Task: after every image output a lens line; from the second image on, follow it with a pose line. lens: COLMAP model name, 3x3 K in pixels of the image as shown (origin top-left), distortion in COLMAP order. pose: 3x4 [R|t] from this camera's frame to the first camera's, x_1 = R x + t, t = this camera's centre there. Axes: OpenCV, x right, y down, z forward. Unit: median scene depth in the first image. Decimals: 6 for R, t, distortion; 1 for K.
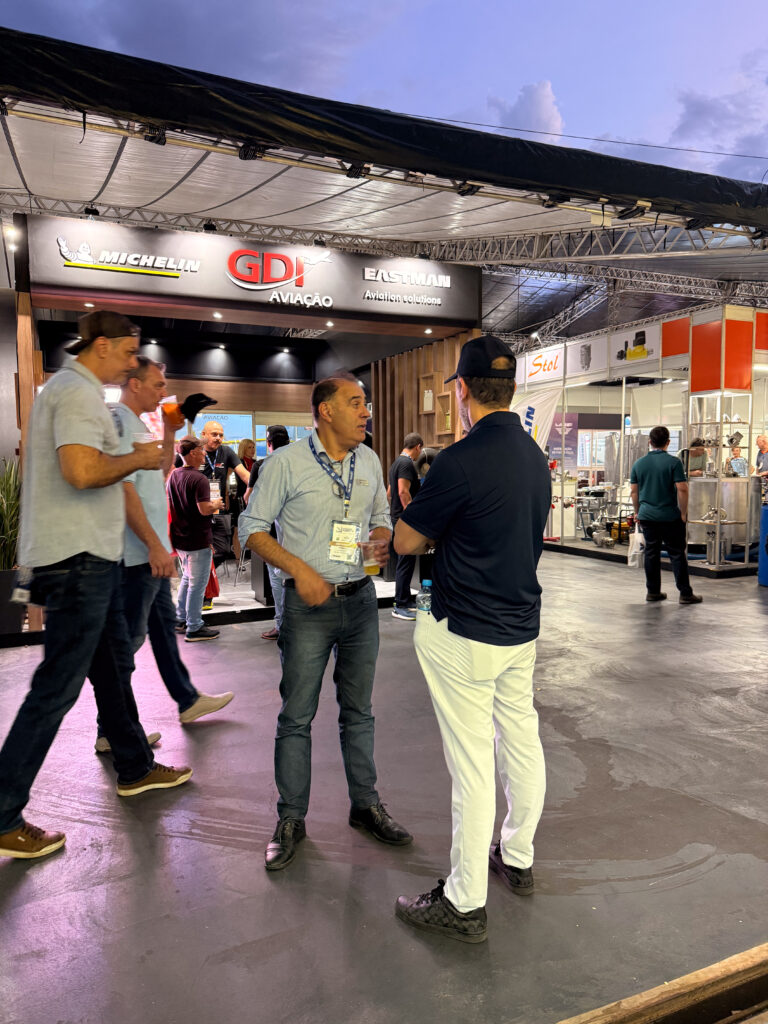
lens RADIAL K [[727.3, 0, 389.1], [0, 727.3, 508.3], [0, 0, 1]] dist [-0.002231, -0.007984]
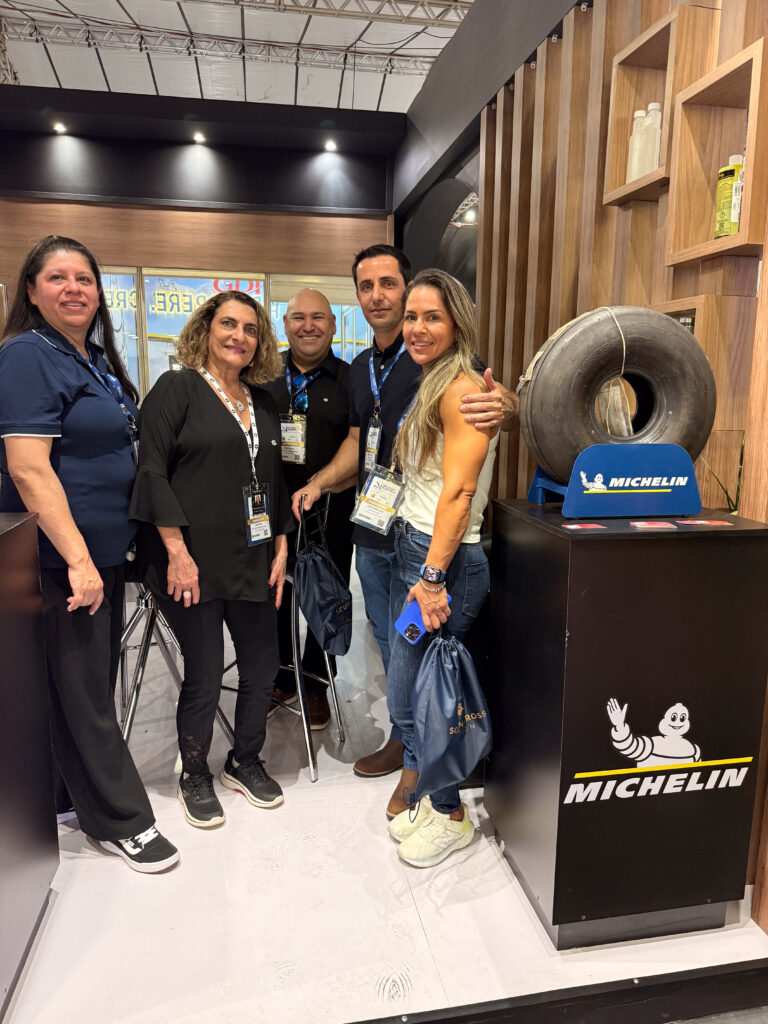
lens RADIAL K [[727.3, 0, 389.1], [0, 727.3, 508.3], [0, 0, 1]] dist [-0.002231, -0.007984]
pose [[0.972294, 0.057036, -0.226695, 0.024771], [-0.031418, 0.992862, 0.115053, -0.032852], [0.231639, -0.104743, 0.967146, 0.551328]]
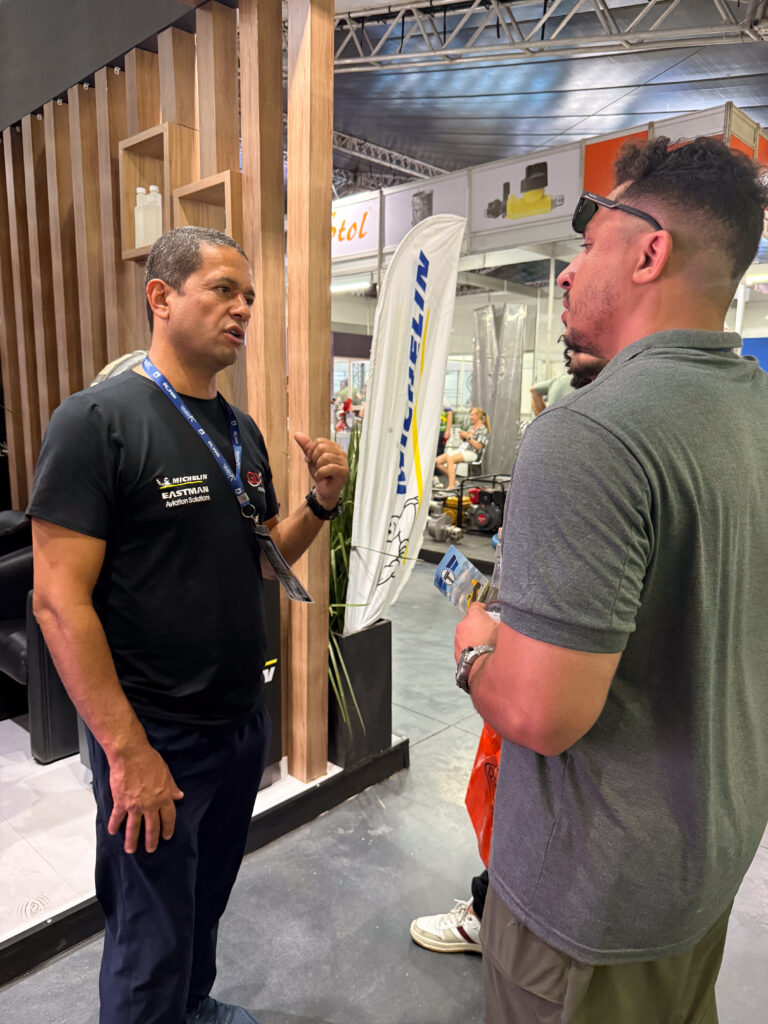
lens RADIAL K [[723.0, 0, 380.4], [0, 723.0, 532.5], [0, 0, 1]] dist [0.001406, -0.008444]
pose [[0.925836, -0.053556, 0.374112, 0.015225], [0.005956, 0.991853, 0.127250, -0.034815], [-0.377879, -0.115584, 0.918612, 0.493734]]
